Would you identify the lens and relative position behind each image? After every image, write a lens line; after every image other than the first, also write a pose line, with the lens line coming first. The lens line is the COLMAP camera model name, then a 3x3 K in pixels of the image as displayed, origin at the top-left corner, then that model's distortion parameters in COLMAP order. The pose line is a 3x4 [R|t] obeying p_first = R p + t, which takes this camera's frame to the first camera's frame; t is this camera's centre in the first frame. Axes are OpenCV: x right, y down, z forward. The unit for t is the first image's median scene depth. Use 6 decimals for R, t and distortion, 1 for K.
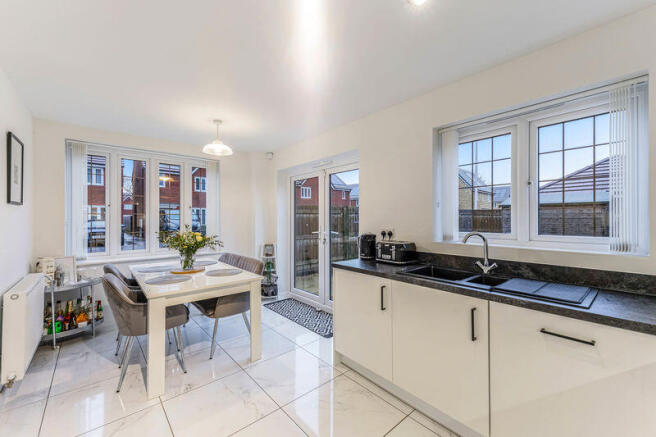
lens RADIAL K [[265.6, 0, 328.2], [0, 265.6, 215.8], [0, 0, 1]] dist [-0.003479, -0.000413]
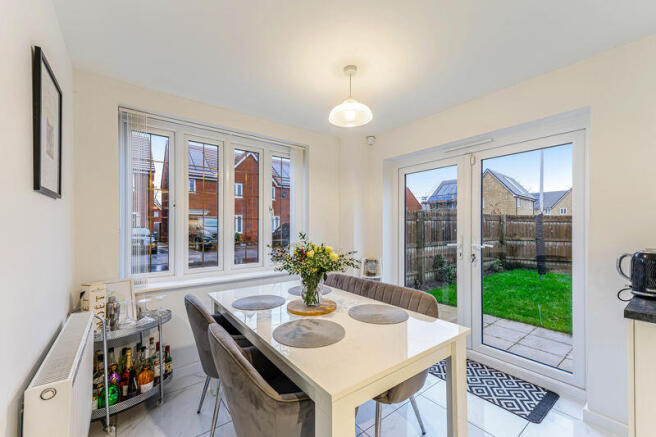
lens RADIAL K [[265.6, 0, 327.6], [0, 265.6, 224.7], [0, 0, 1]] dist [-0.003479, -0.000413]
pose [[0.998309, 0.003745, -0.058010, -0.456192], [-0.003383, 0.999974, 0.006336, 0.008646], [0.058033, -0.006129, 0.998296, 0.385446]]
